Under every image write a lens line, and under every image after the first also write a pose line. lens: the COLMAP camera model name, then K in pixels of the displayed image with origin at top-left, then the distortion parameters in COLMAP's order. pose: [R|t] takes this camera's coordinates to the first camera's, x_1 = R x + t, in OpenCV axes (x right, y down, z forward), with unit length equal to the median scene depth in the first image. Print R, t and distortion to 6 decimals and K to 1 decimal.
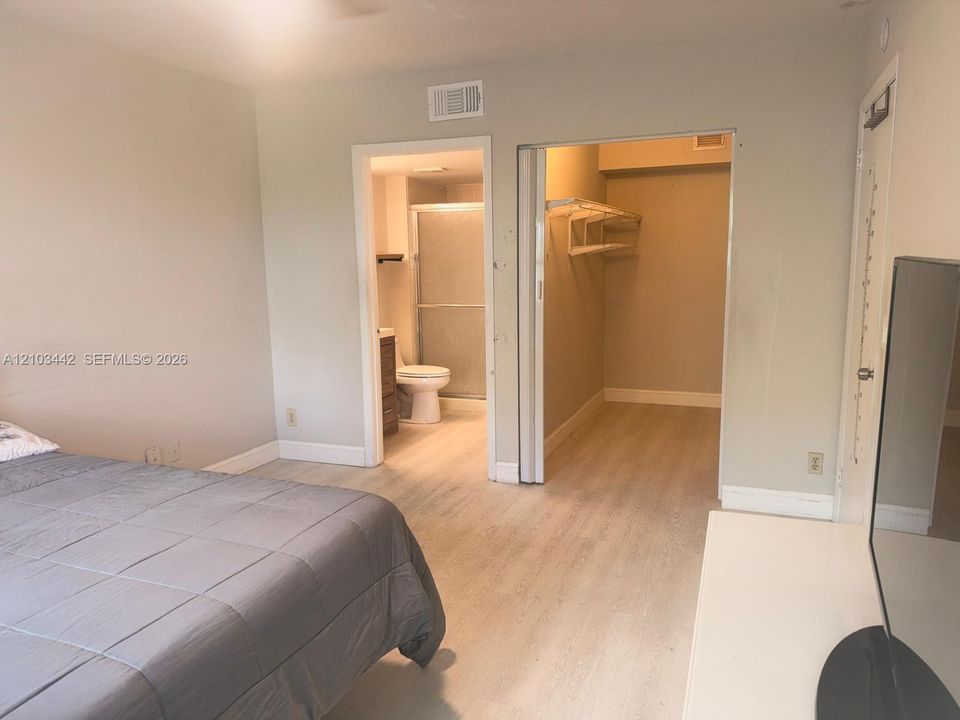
lens RADIAL K [[679.2, 0, 480.0], [0, 679.2, 360.0], [0, 0, 1]] dist [0.098982, -0.118316]
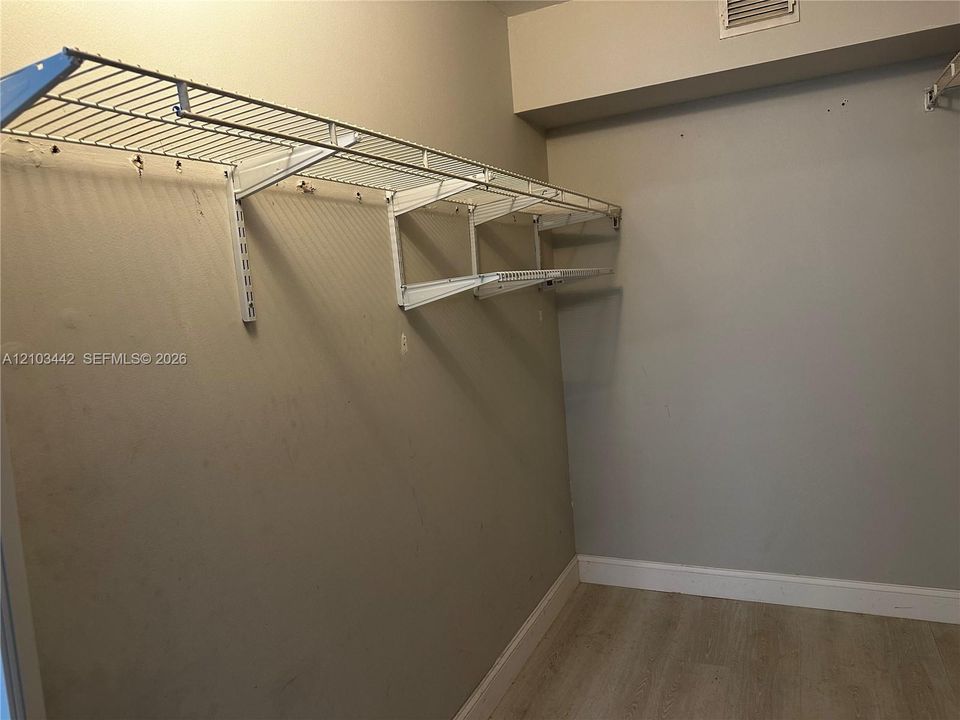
lens RADIAL K [[687.1, 0, 480.0], [0, 687.1, 360.0], [0, 0, 1]] dist [0.092631, -0.123314]
pose [[0.997137, -0.070087, -0.028391, 0.141962], [0.068512, 0.996237, -0.053087, -0.082676], [0.032005, 0.050990, 0.998186, 0.508868]]
